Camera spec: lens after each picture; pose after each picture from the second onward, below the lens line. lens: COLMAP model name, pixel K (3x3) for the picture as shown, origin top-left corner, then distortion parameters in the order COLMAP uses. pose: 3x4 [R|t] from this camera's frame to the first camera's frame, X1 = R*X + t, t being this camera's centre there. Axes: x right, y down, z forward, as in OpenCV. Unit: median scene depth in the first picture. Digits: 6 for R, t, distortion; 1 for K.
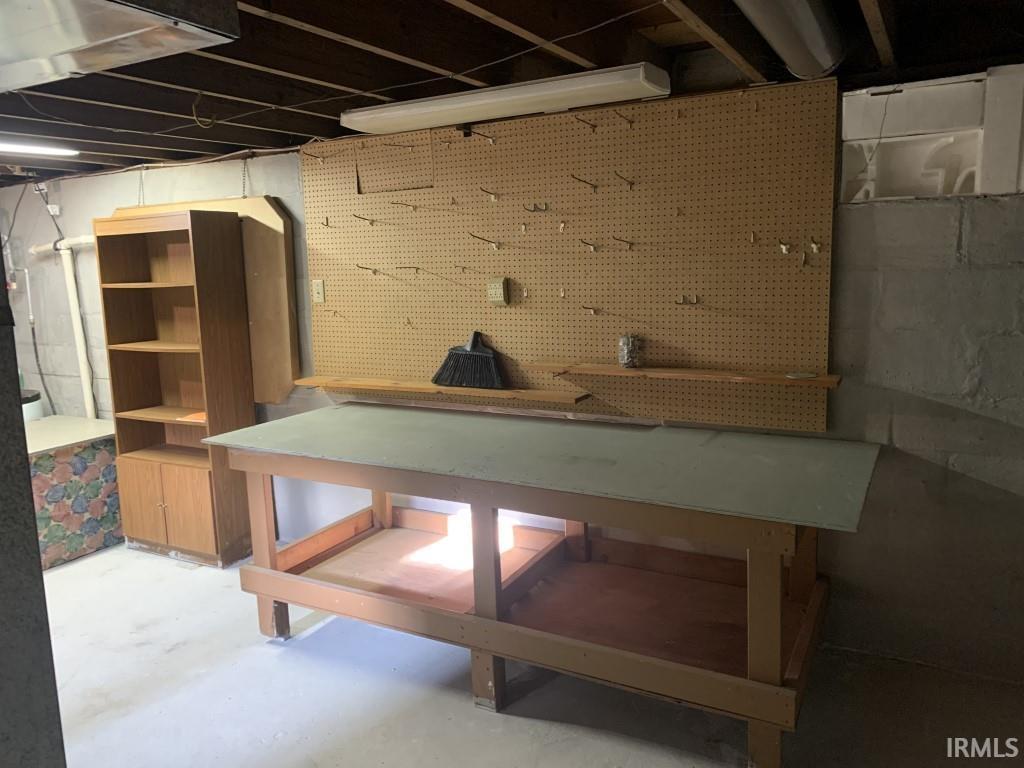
lens RADIAL K [[767.8, 0, 504.0], [0, 767.8, 377.4], [0, 0, 1]] dist [0.038642, -0.041237]
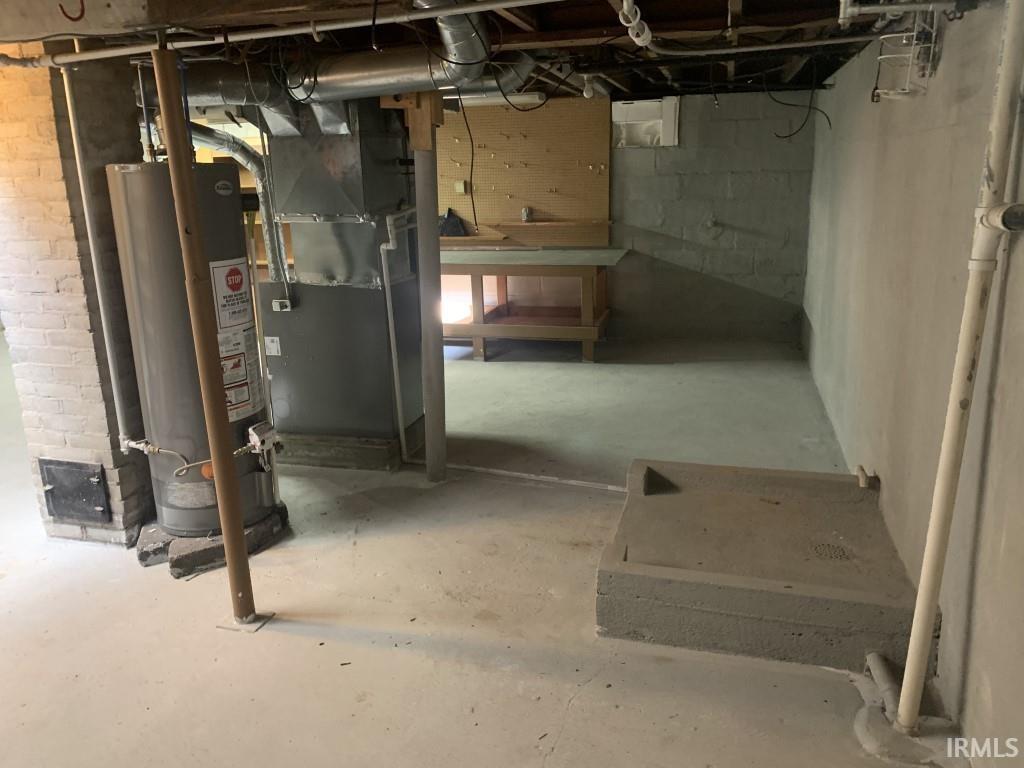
lens RADIAL K [[767.8, 0, 511.7], [0, 767.8, 389.7], [0, 0, 1]] dist [0.038642, -0.041237]
pose [[0.969259, -0.064646, 0.237397, -0.490140], [0.035918, 0.991706, 0.123407, 0.215099], [-0.243406, -0.111087, 0.963542, -1.326248]]
